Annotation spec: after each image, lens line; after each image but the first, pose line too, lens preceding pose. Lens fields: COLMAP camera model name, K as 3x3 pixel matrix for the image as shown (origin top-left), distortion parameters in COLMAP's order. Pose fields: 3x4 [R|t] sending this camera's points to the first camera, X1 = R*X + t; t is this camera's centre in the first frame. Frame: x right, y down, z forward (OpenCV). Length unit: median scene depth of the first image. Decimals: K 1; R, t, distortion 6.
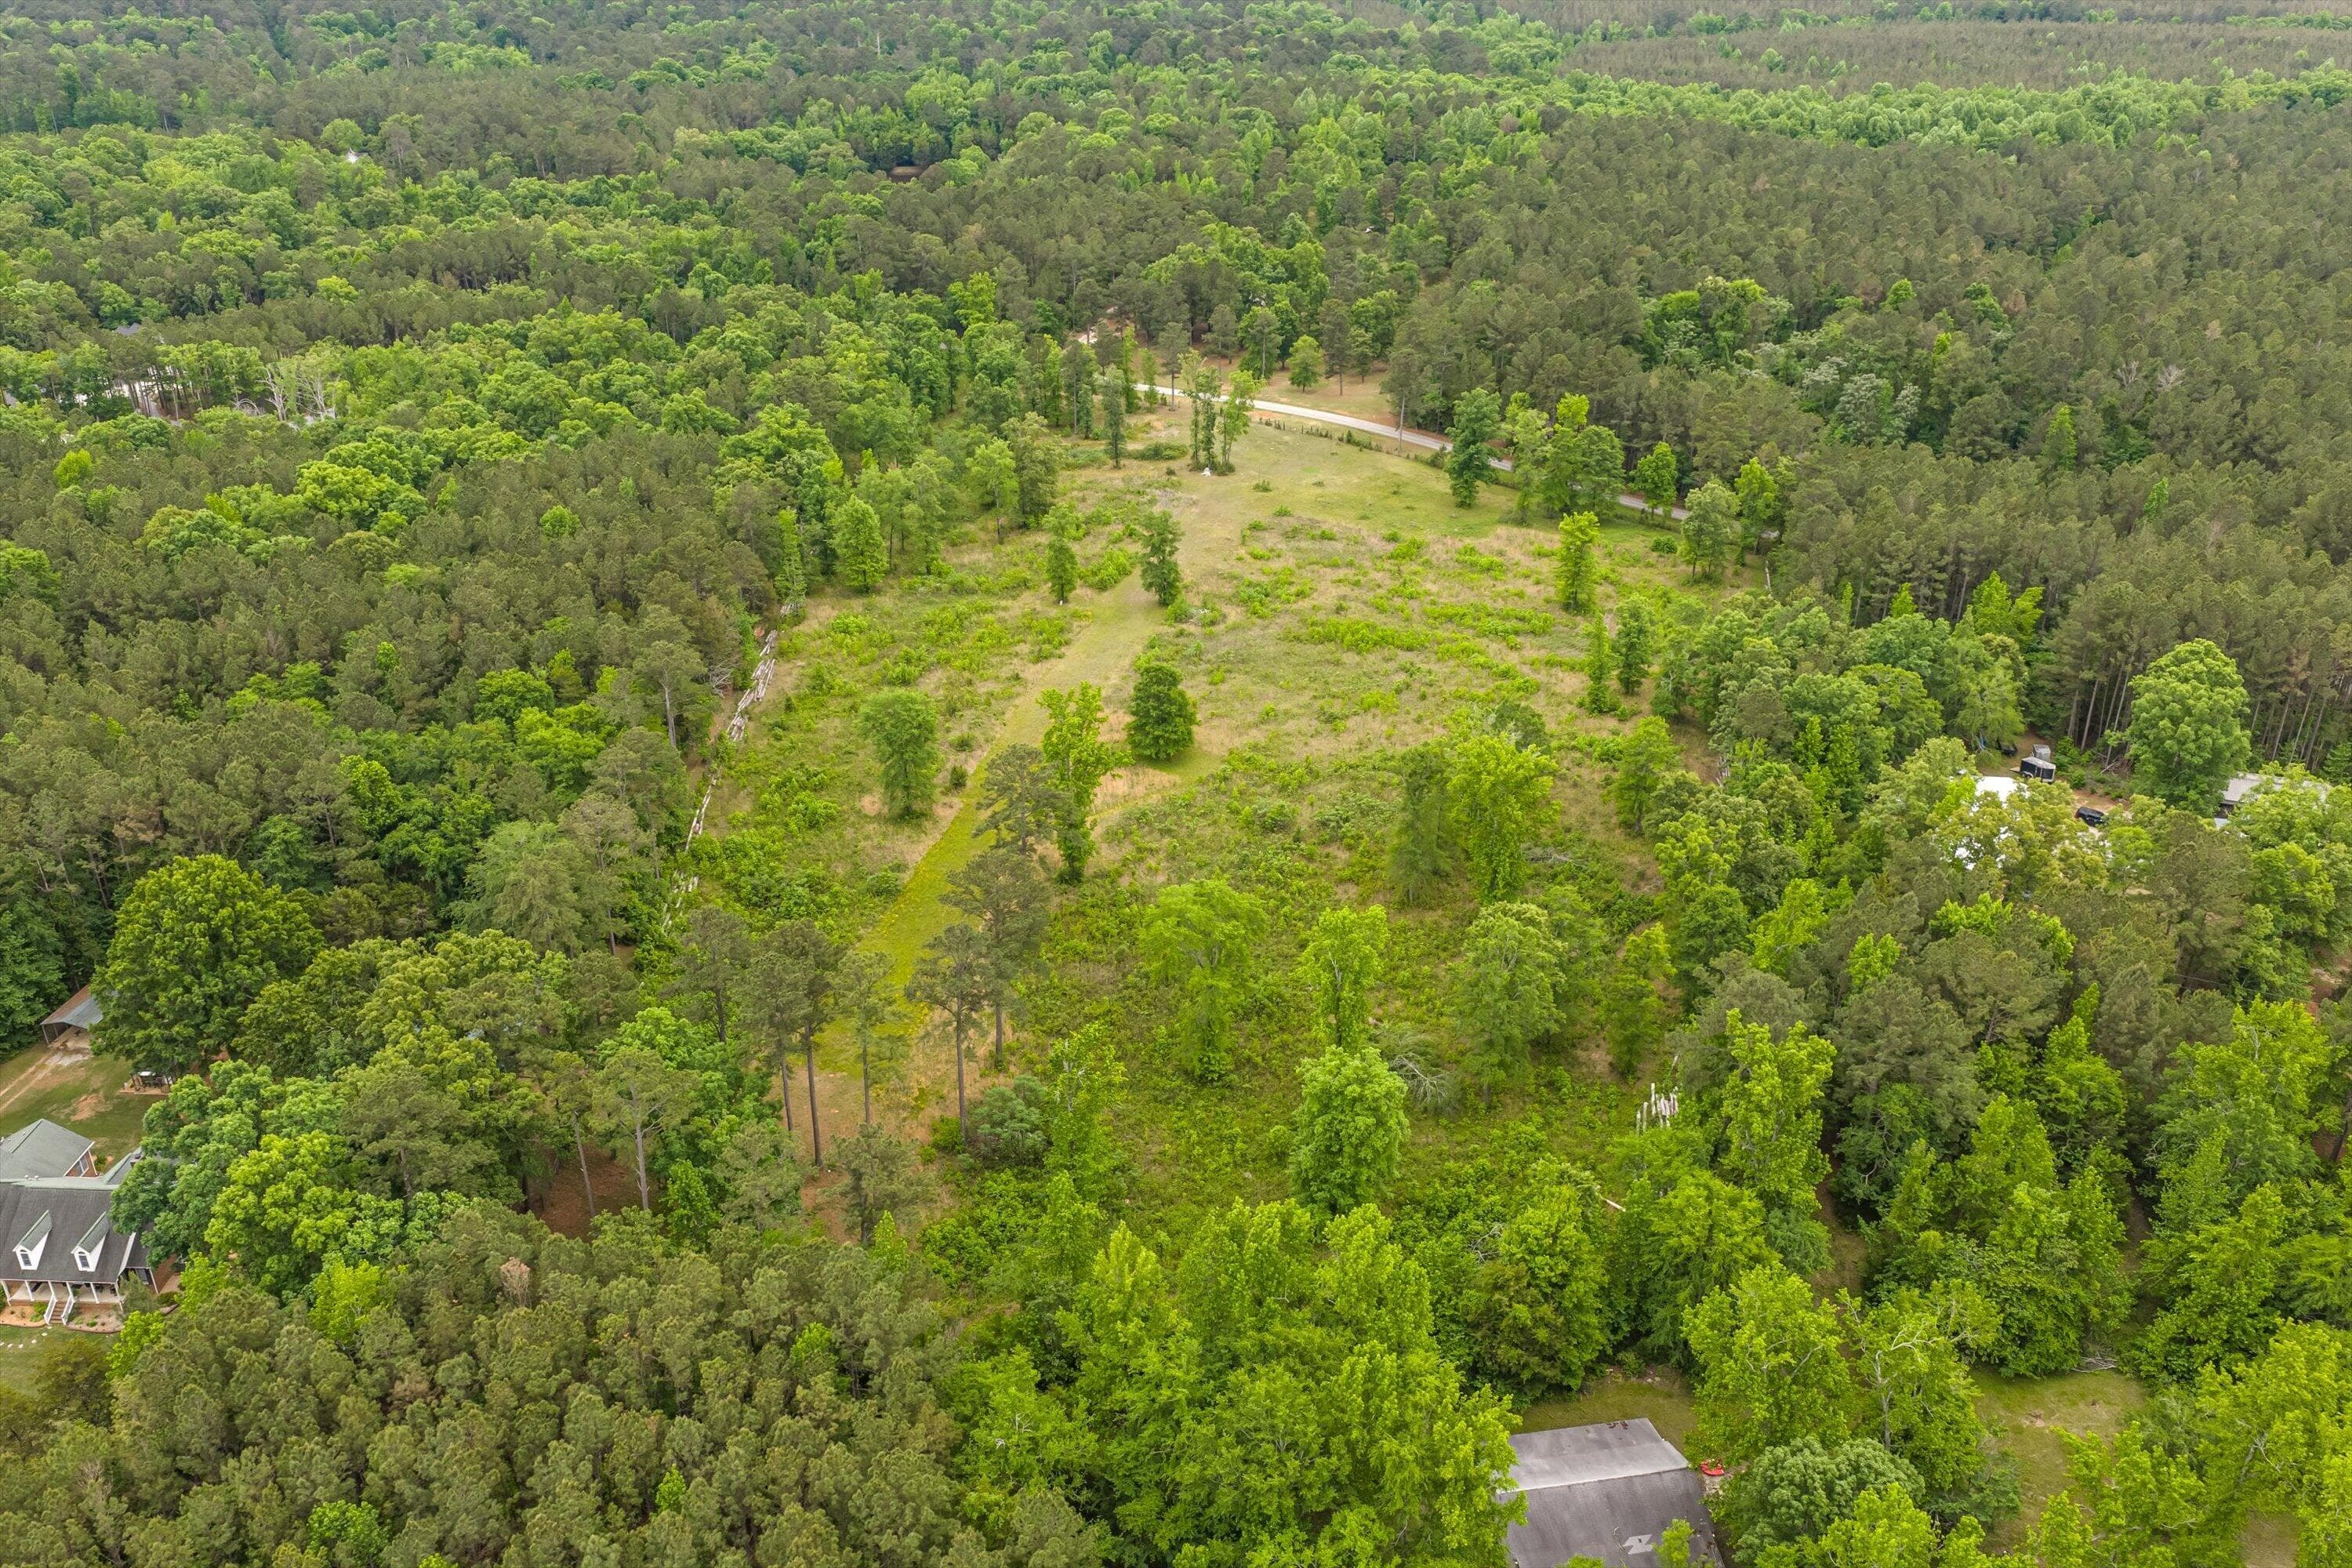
lens RADIAL K [[1946.2, 0, 1173.0], [0, 1946.2, 784.2], [0, 0, 1]] dist [0.024620, -0.042837]
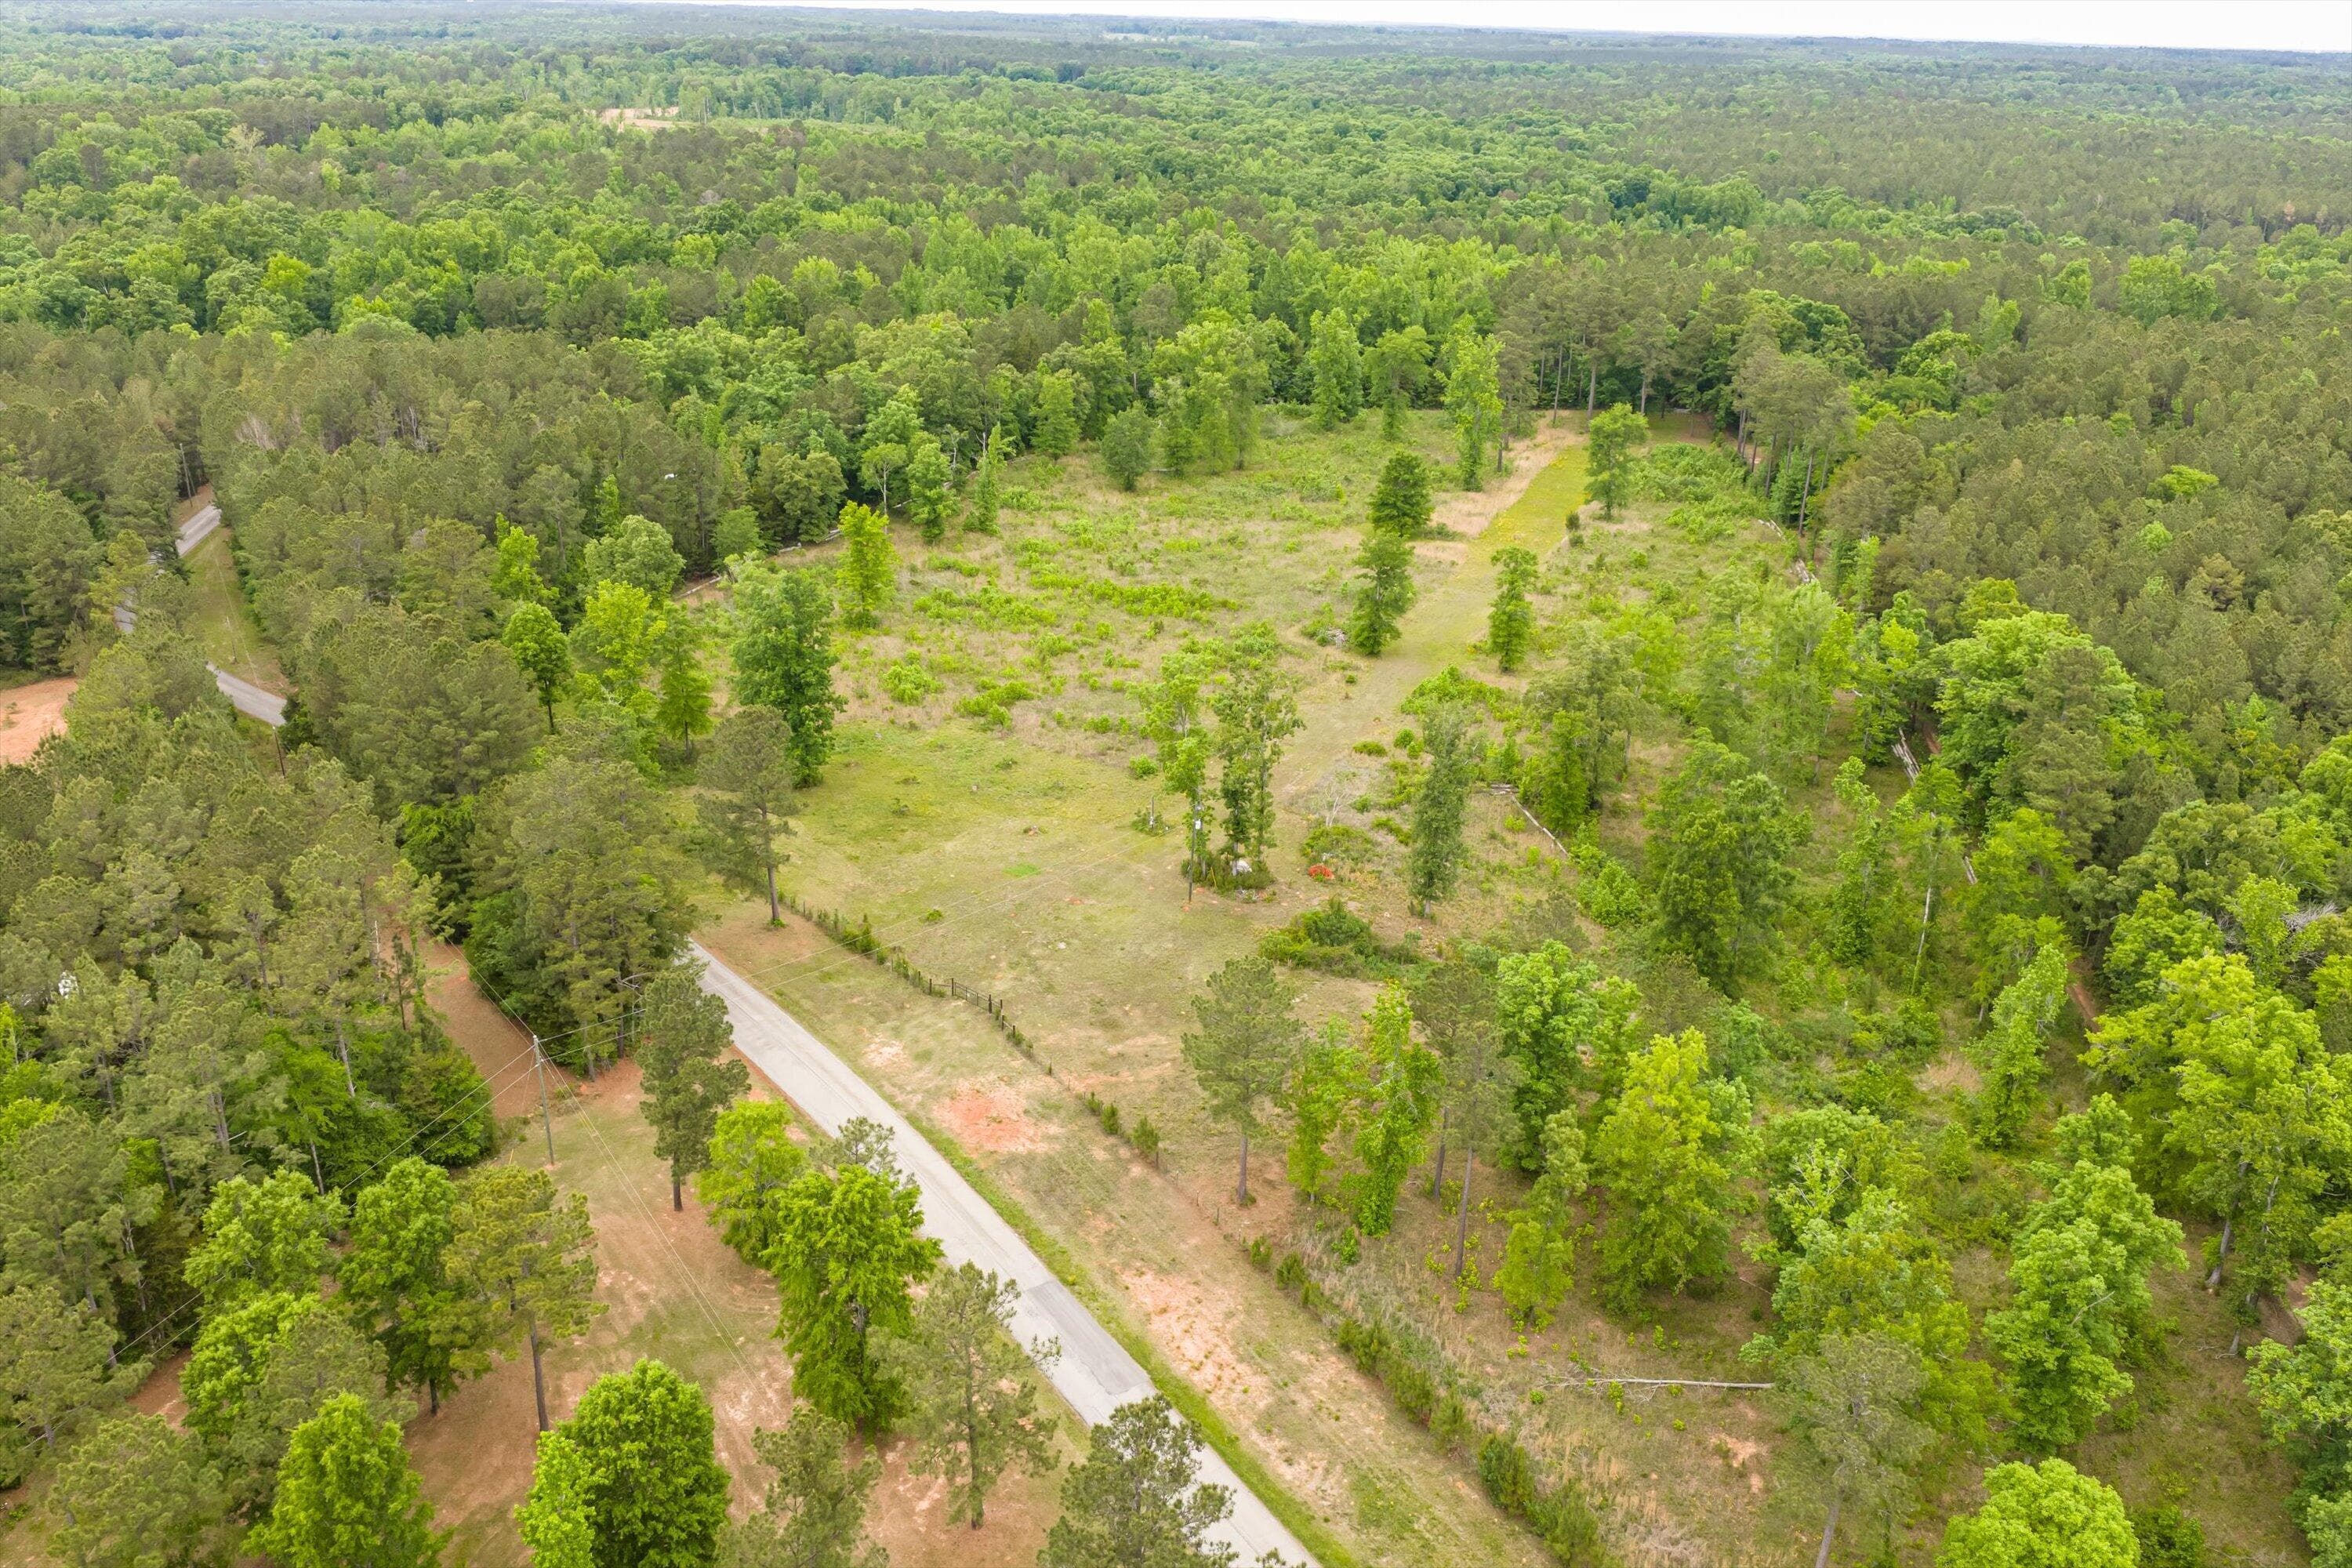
lens RADIAL K [[1946.2, 0, 1177.5], [0, 1946.2, 790.4], [0, 0, 1]] dist [0.024620, -0.042837]
pose [[-0.988021, -0.077824, 0.133256, -0.038746], [0.048317, 0.664096, 0.746085, -0.701342], [-0.146558, 0.743586, -0.652381, 1.706611]]
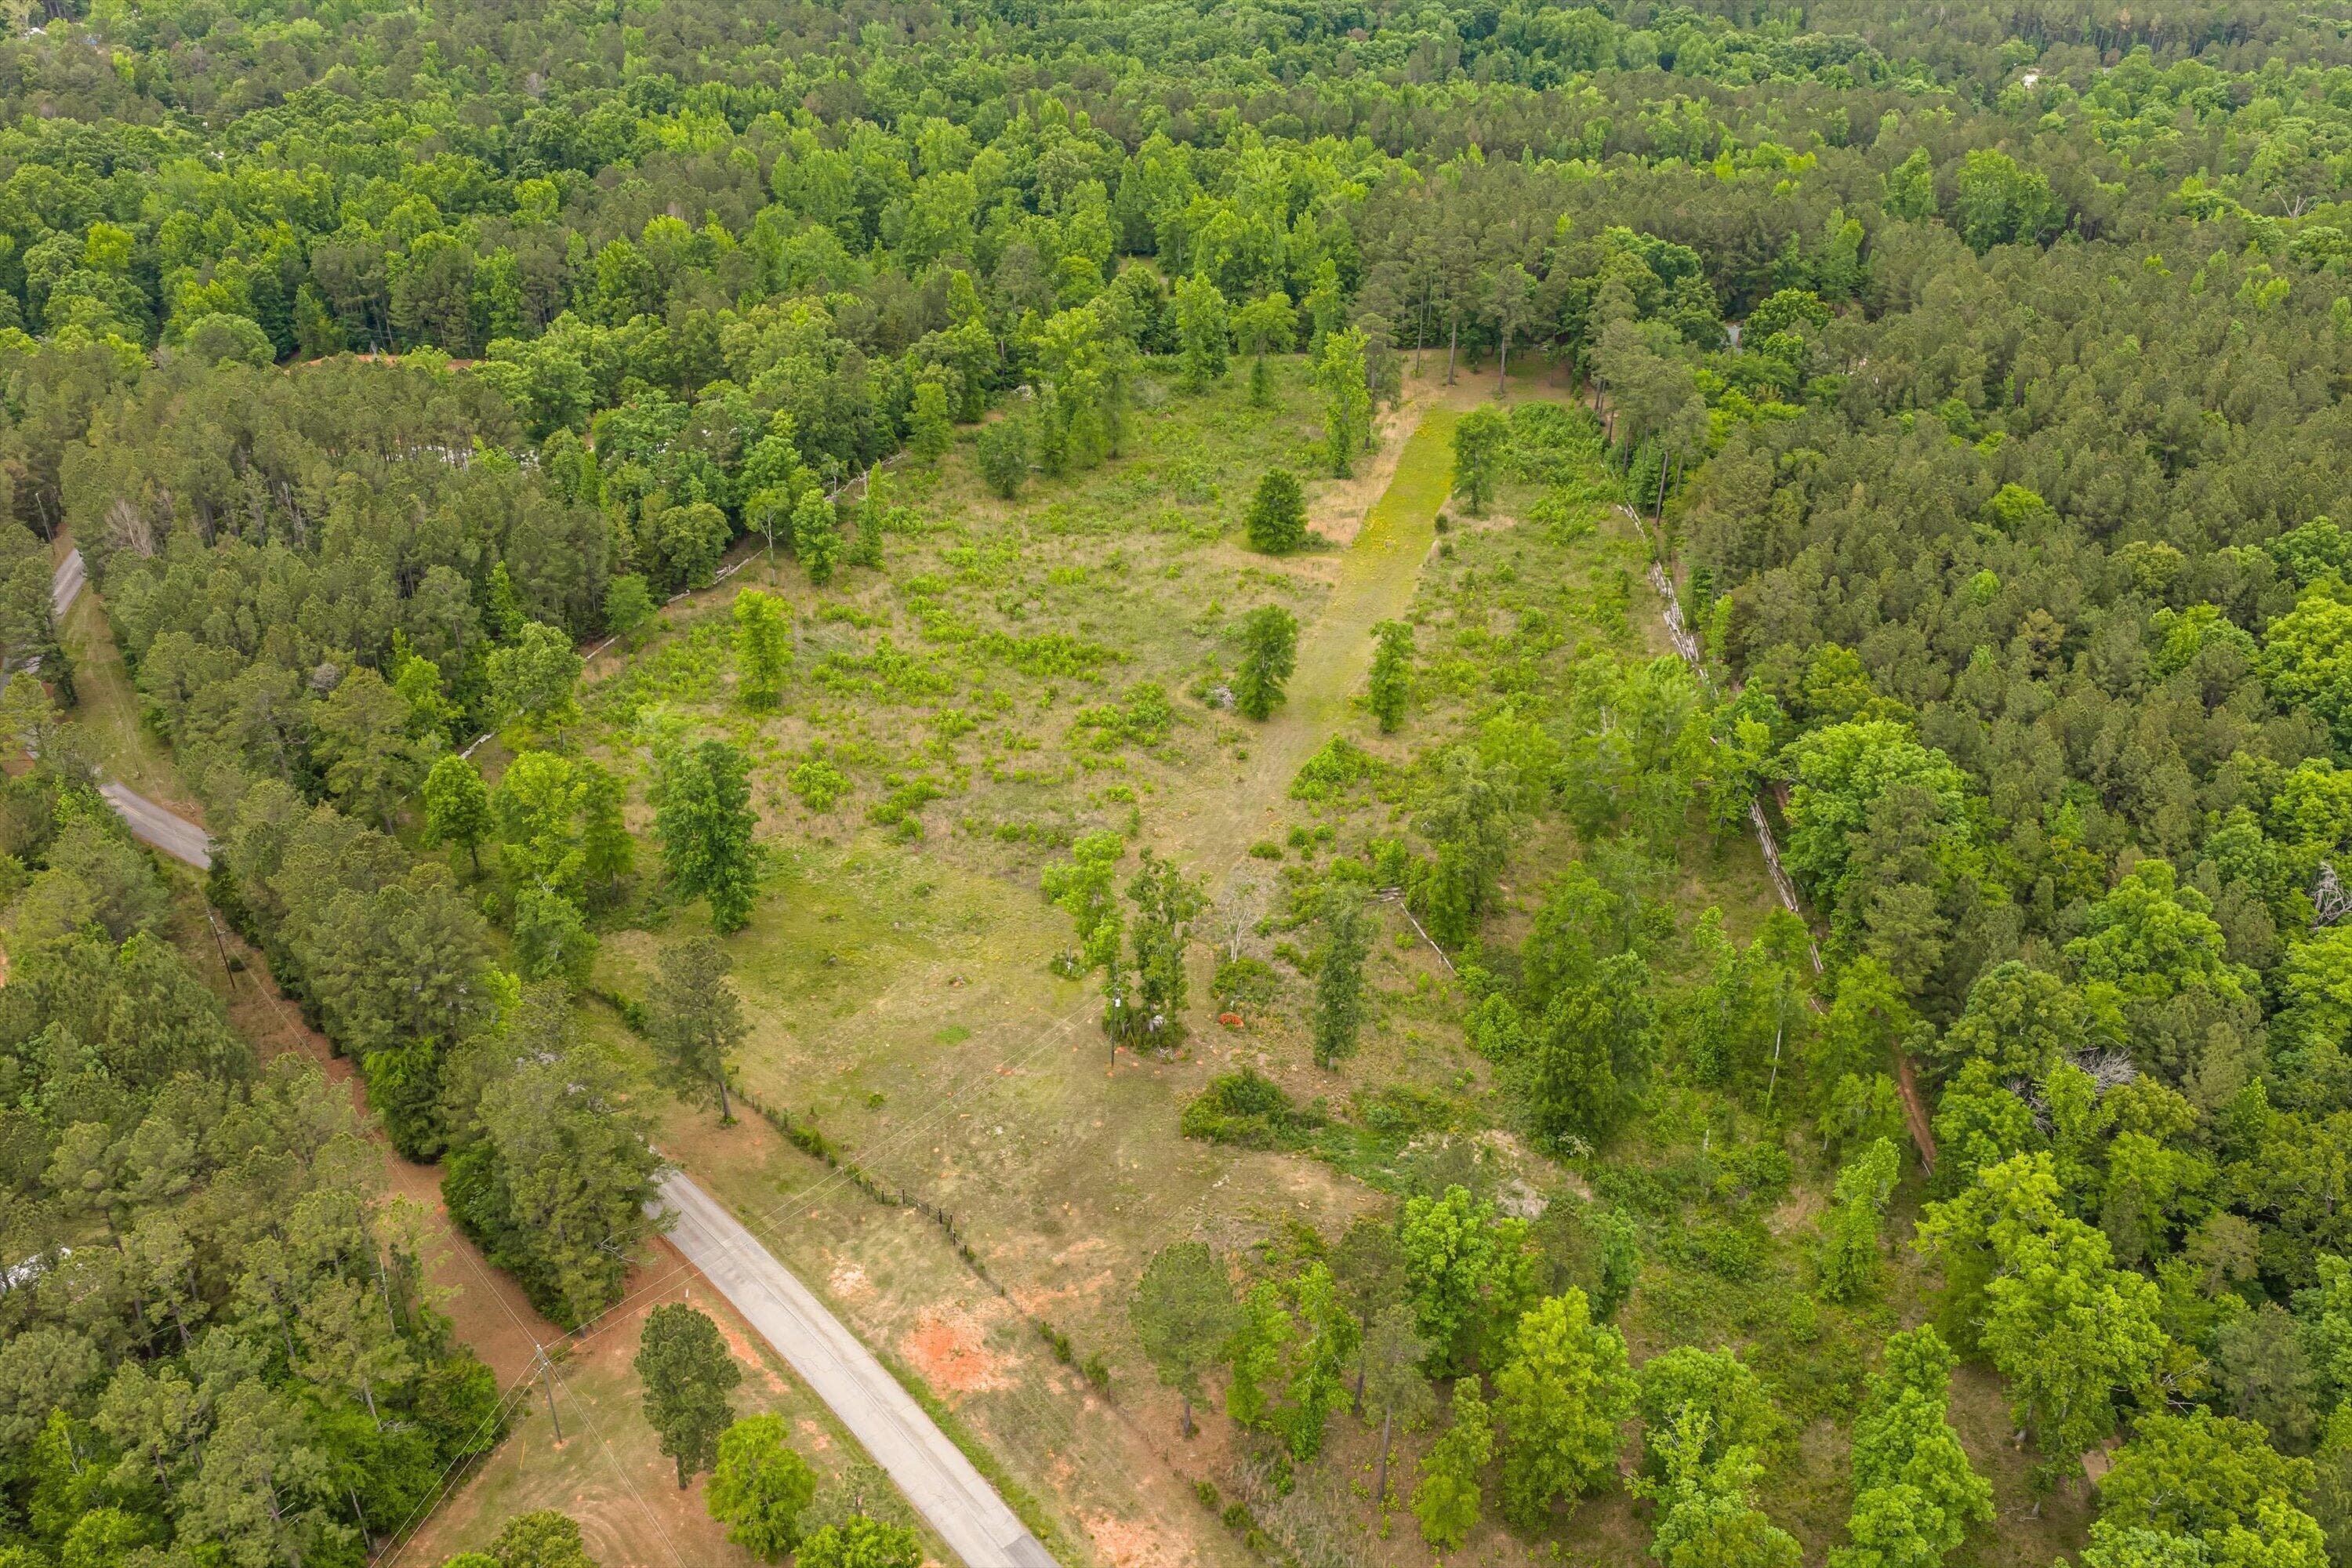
lens RADIAL K [[1946.2, 0, 1177.8], [0, 1946.2, 793.0], [0, 0, 1]] dist [0.024620, -0.042837]
pose [[-0.997473, -0.041983, 0.057318, -0.019881], [0.023758, 0.563202, 0.825978, -0.819446], [-0.066958, 0.825252, -0.560781, 1.625606]]
